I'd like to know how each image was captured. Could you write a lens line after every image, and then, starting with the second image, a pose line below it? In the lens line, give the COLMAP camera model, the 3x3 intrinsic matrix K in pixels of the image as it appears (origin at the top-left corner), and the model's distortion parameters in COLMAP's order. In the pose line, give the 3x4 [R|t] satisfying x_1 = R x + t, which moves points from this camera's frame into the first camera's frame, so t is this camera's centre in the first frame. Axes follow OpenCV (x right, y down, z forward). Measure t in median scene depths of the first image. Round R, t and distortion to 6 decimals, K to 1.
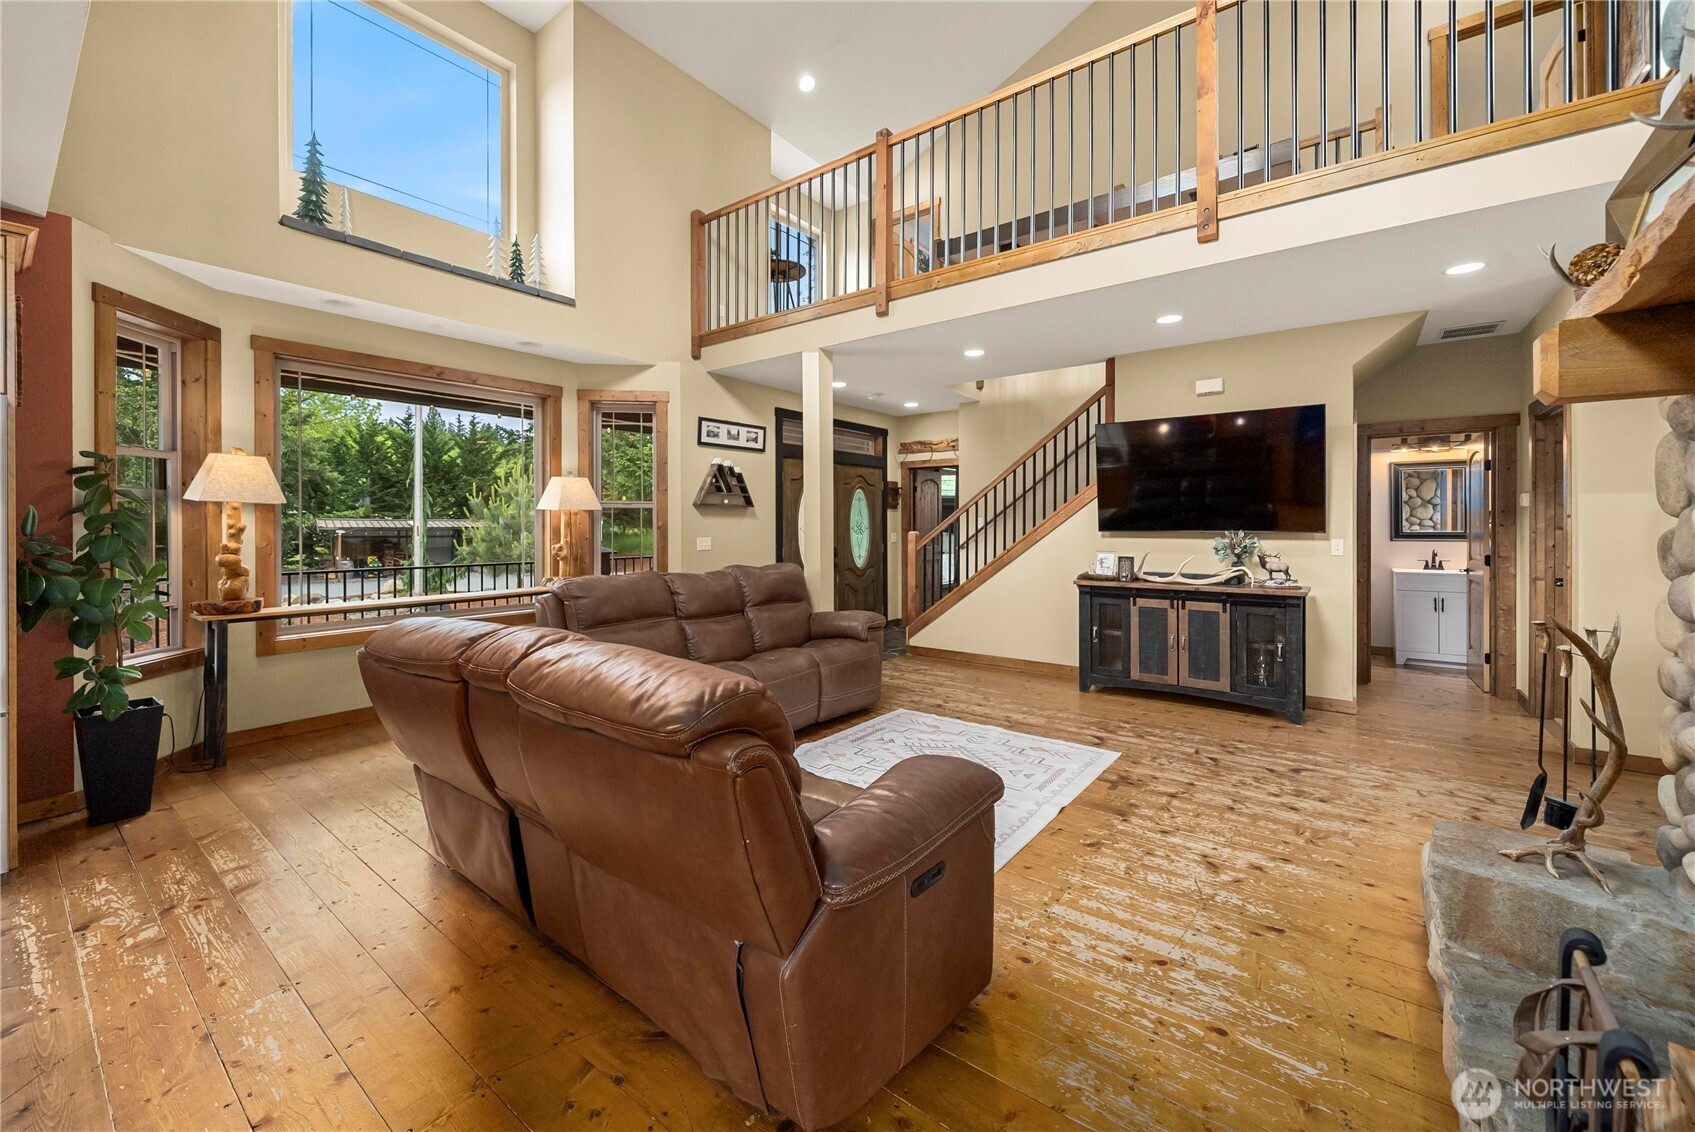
lens RADIAL K [[659.6, 0, 849.3], [0, 659.6, 529.0], [0, 0, 1]] dist [-0.002449, -0.000126]
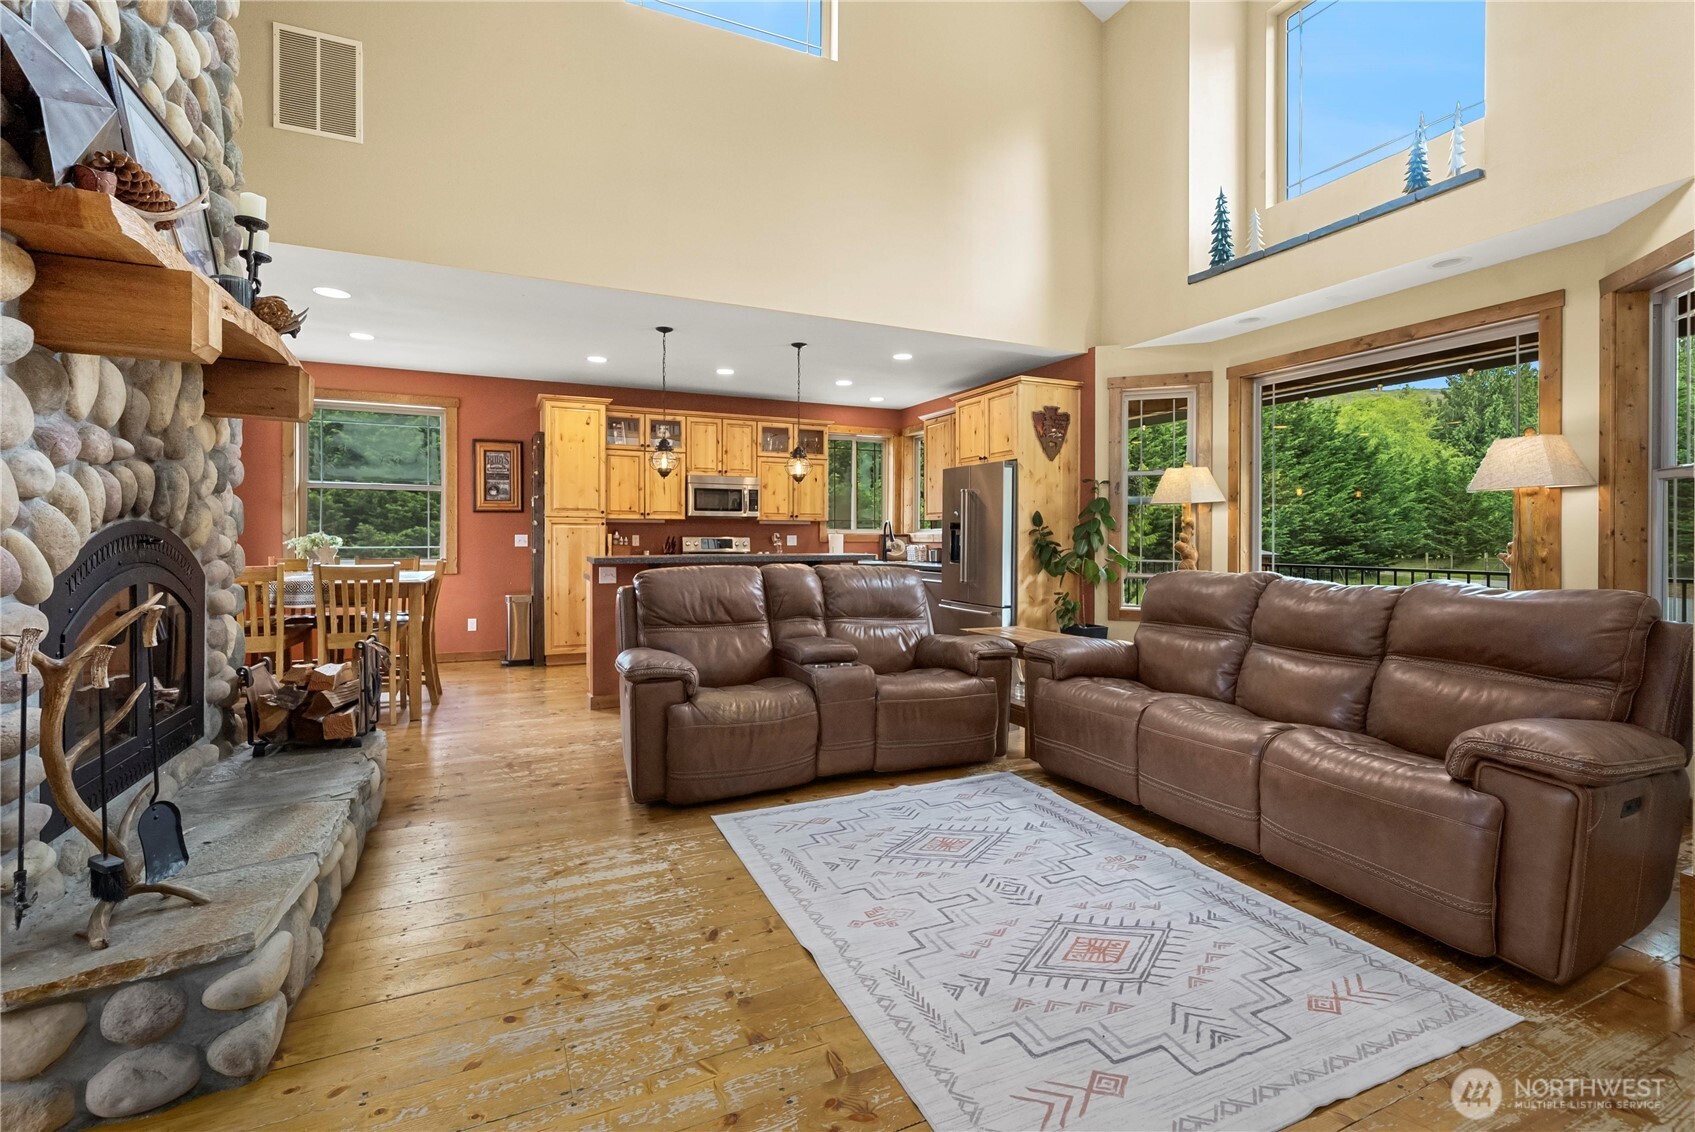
lens RADIAL K [[753.5, 0, 841.0], [0, 753.5, 539.4], [0, 0, 1]] dist [0.001221, -0.000197]
pose [[-0.470874, 0.004074, -0.882191, 0.841009], [-0.006533, 0.999946, 0.008104, 0.029185], [0.882176, 0.009579, -0.470822, 1.226536]]
